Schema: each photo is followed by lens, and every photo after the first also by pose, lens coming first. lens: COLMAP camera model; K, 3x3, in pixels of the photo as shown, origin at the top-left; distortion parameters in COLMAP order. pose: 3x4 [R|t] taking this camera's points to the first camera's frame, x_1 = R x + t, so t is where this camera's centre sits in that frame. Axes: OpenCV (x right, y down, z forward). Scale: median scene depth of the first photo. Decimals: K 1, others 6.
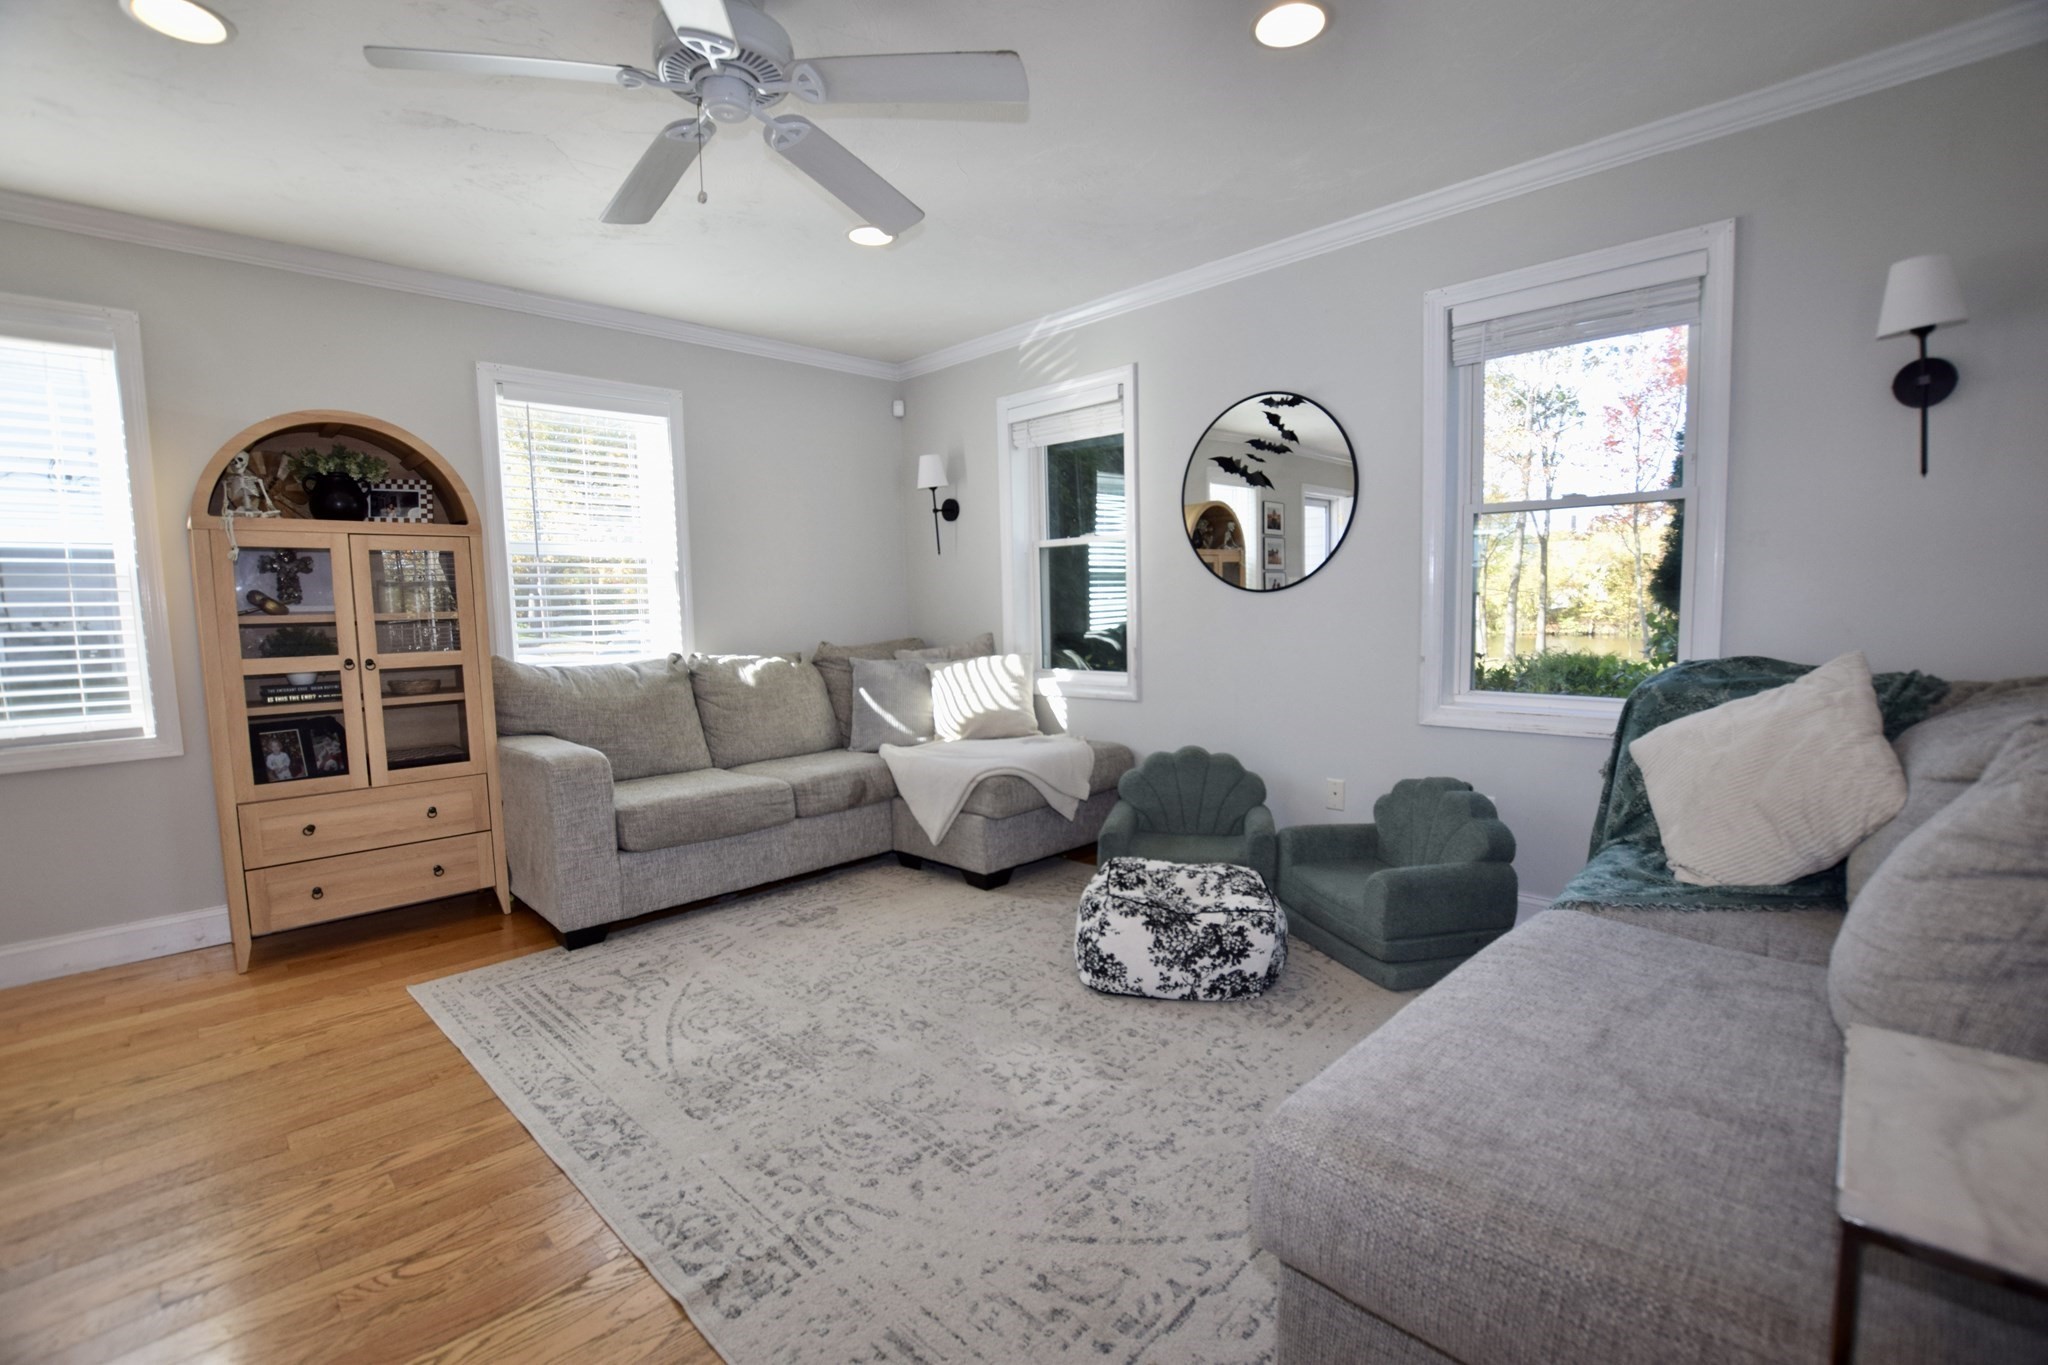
lens RADIAL K [[899.5, 0, 1026.1], [0, 899.5, 688.5], [0, 0, 1]] dist [-0.031249, 0.001351]
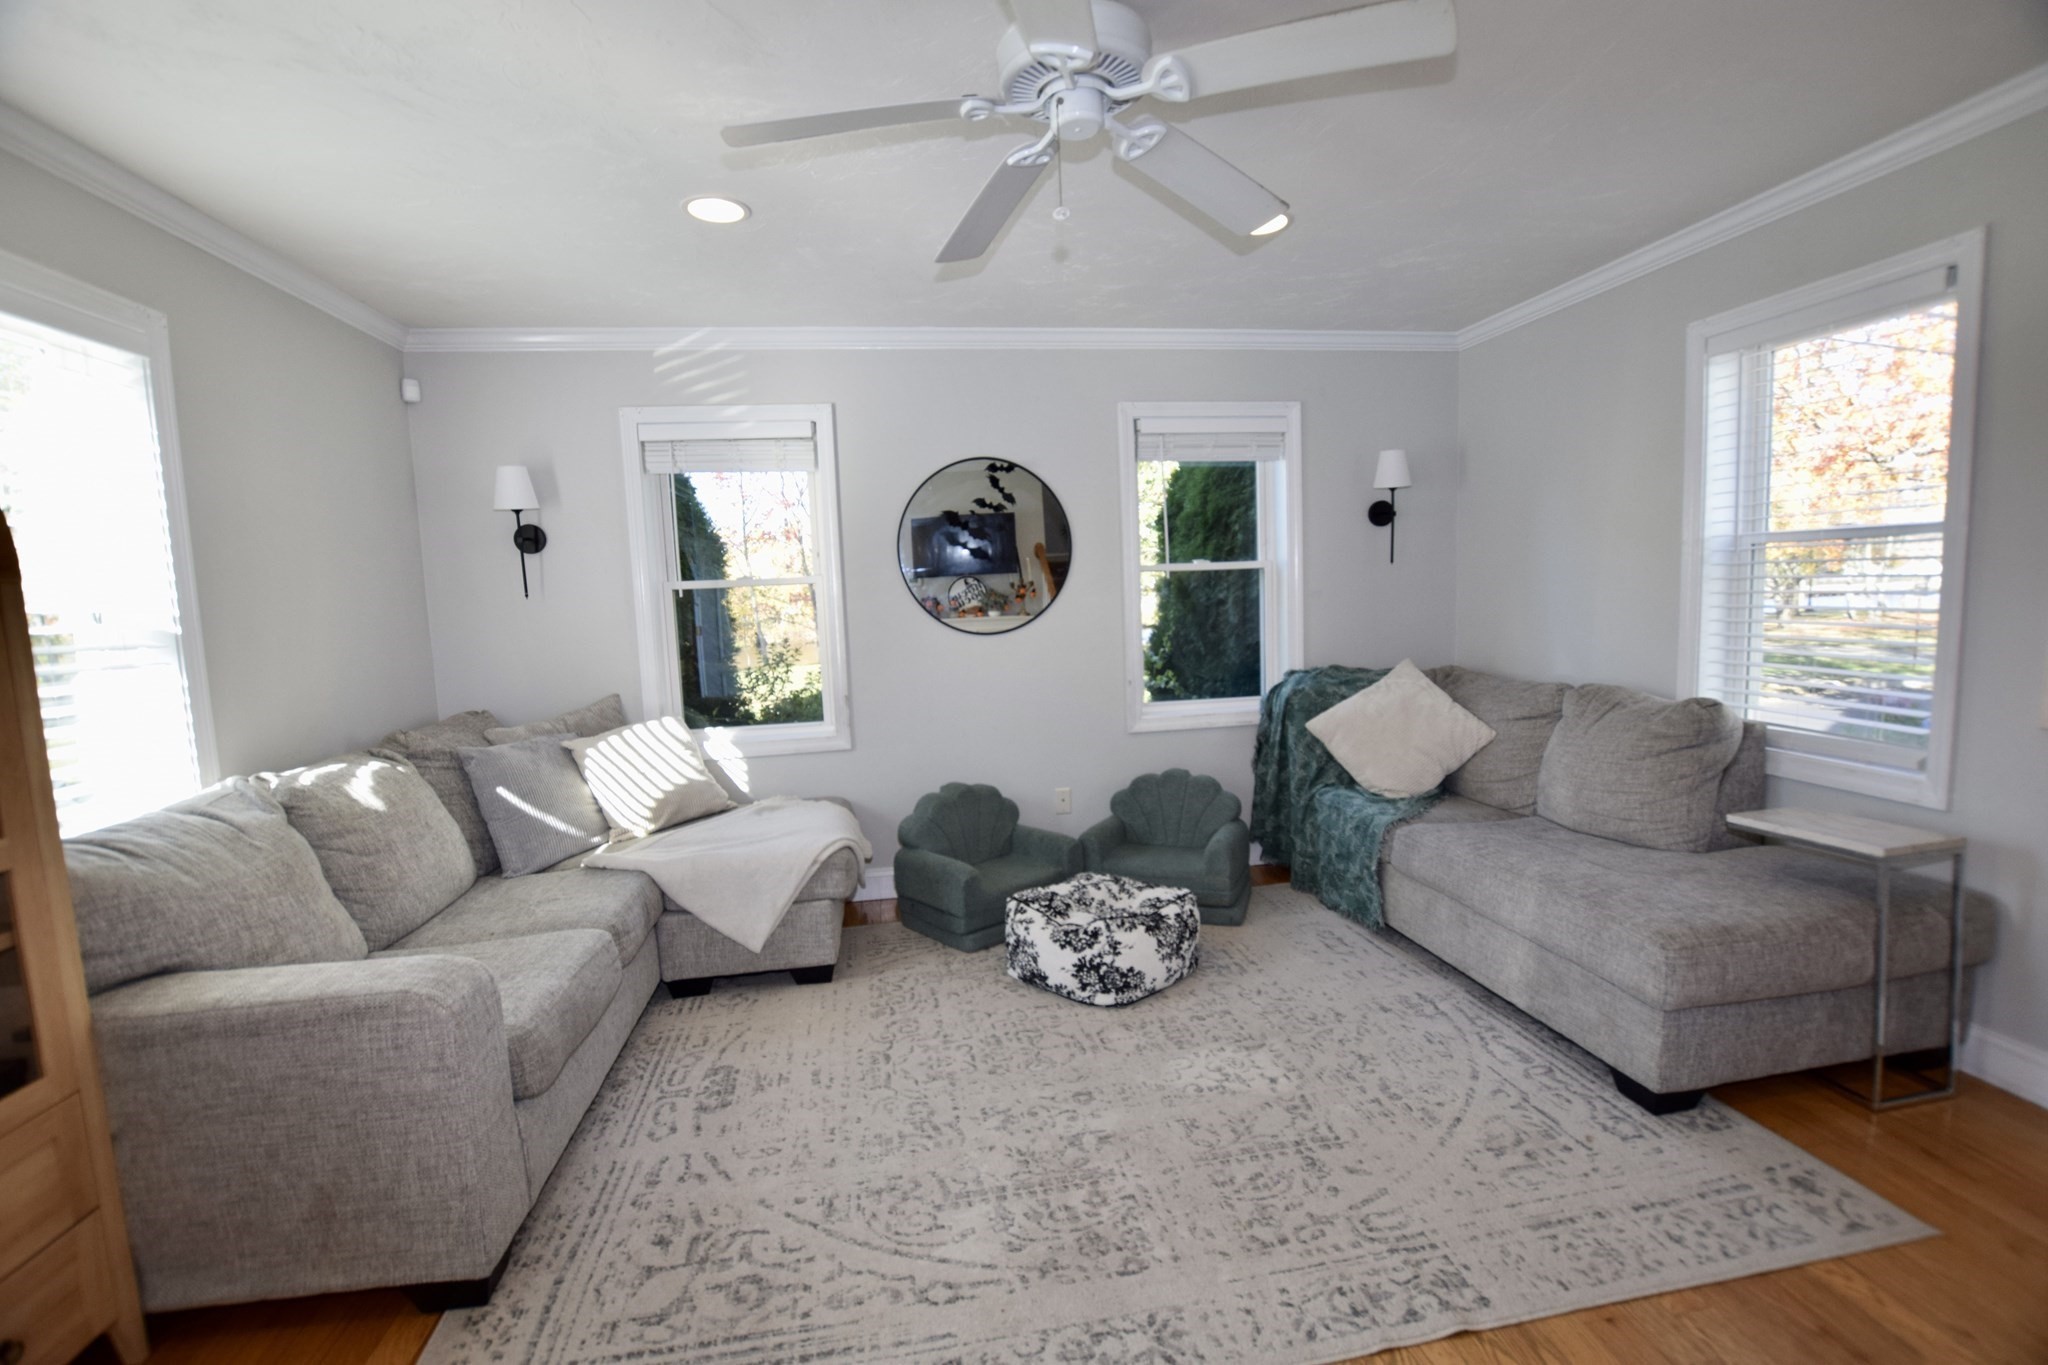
lens RADIAL K [[899.5, 0, 1026.1], [0, 899.5, 688.5], [0, 0, 1]] dist [-0.031249, 0.001351]
pose [[0.590390, -0.086329, 0.802488, -0.813218], [0.102696, 0.994217, 0.031401, -0.094602], [-0.800558, 0.063873, 0.595841, 0.397005]]
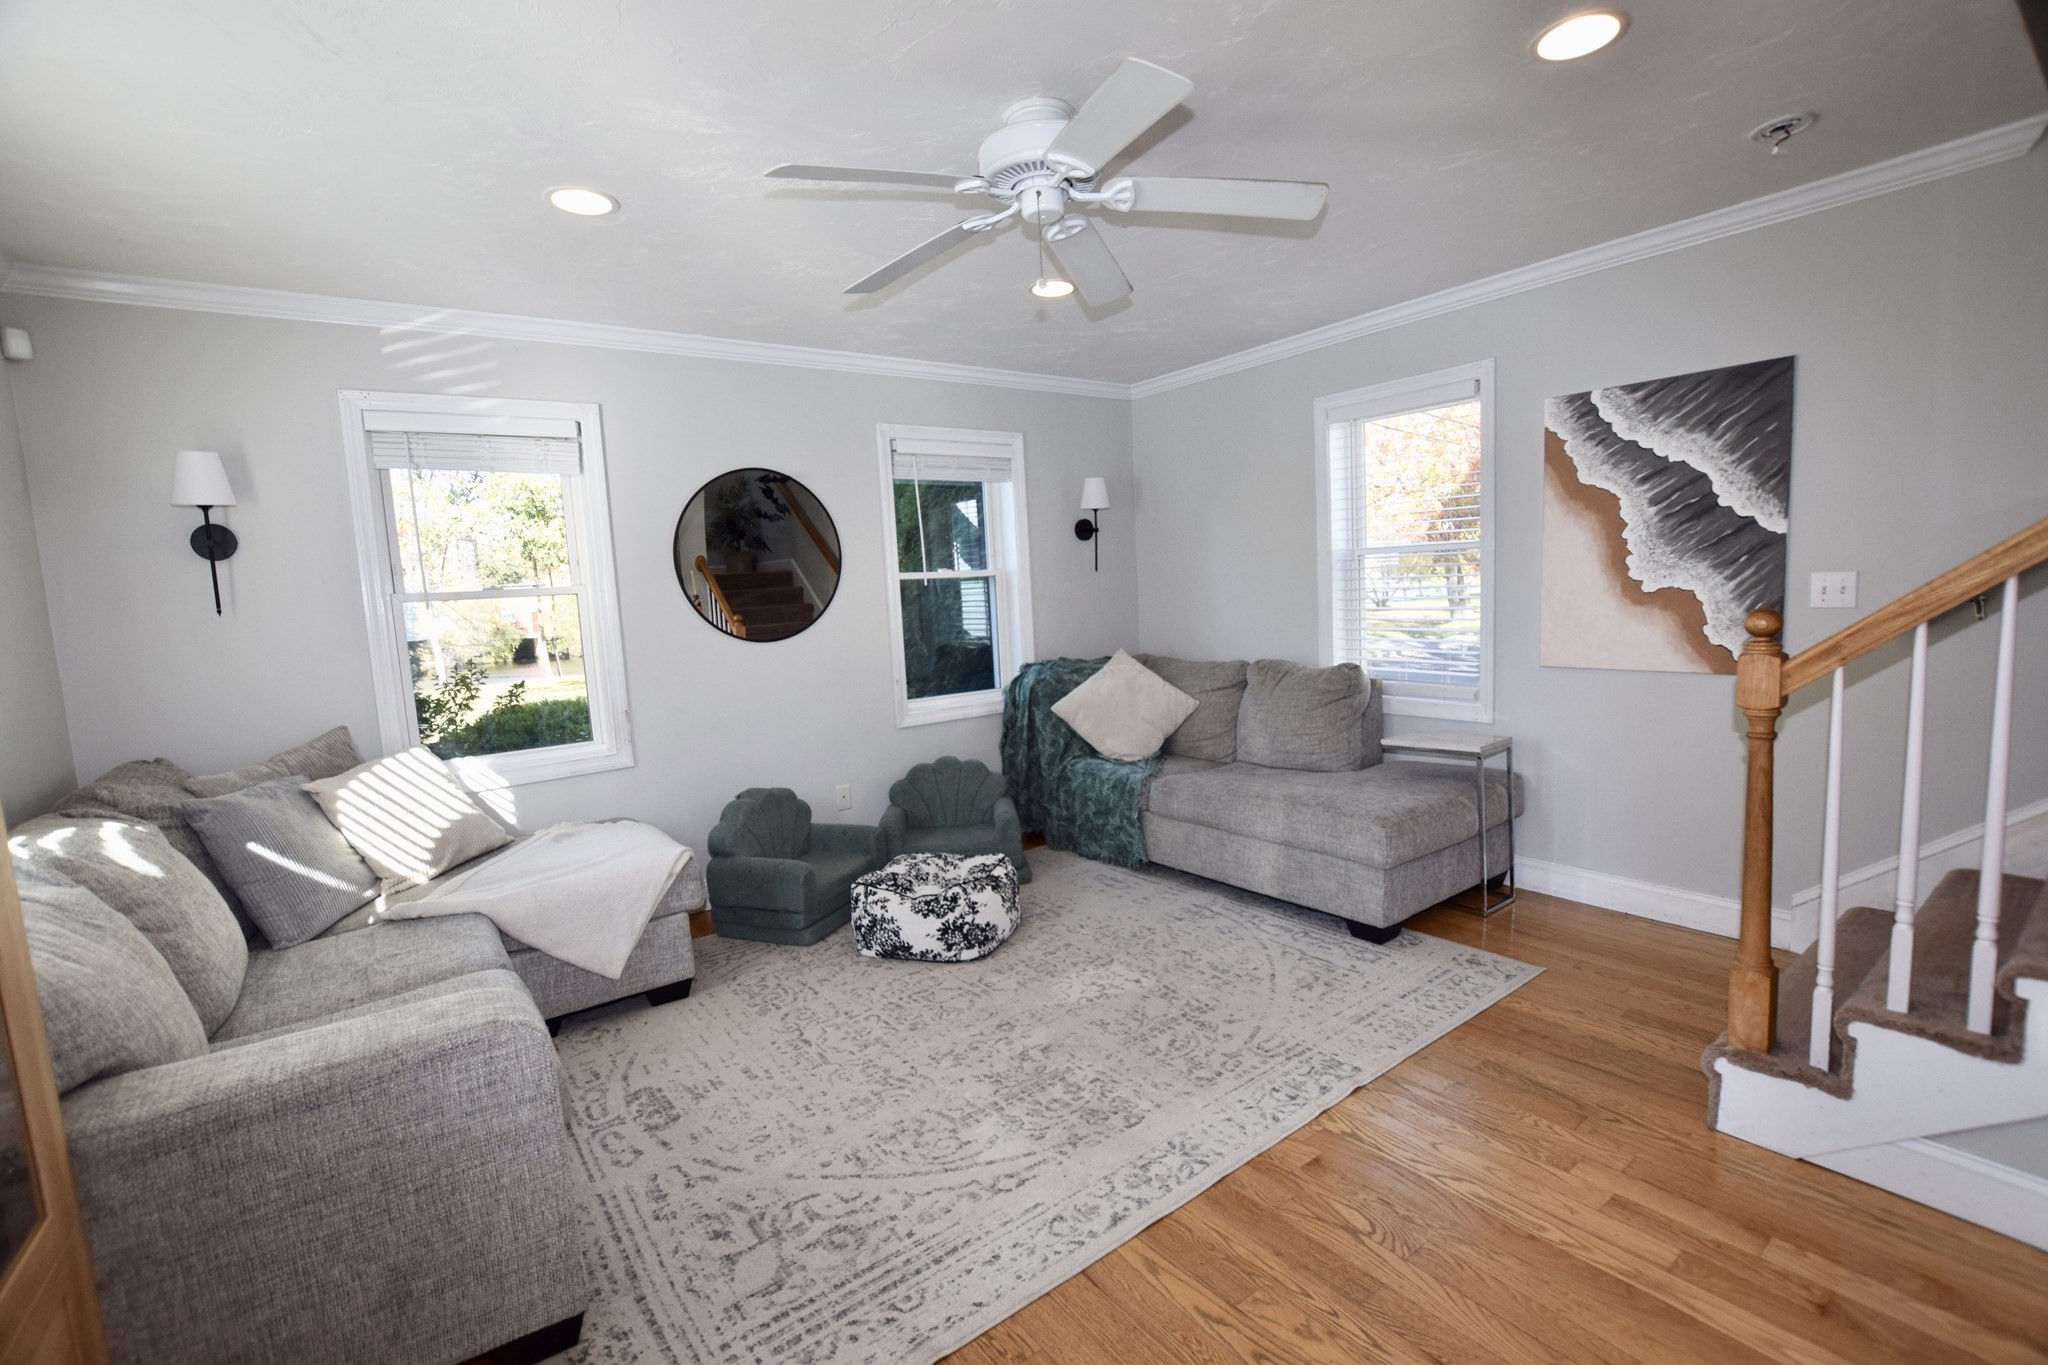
lens RADIAL K [[899.5, 0, 1026.1], [0, 899.5, 688.5], [0, 0, 1]] dist [-0.031249, 0.001351]
pose [[0.156557, -0.095859, 0.983006, -1.073391], [0.142350, 0.987077, 0.073585, -0.114326], [-0.977357, 0.128410, 0.168180, 0.657937]]
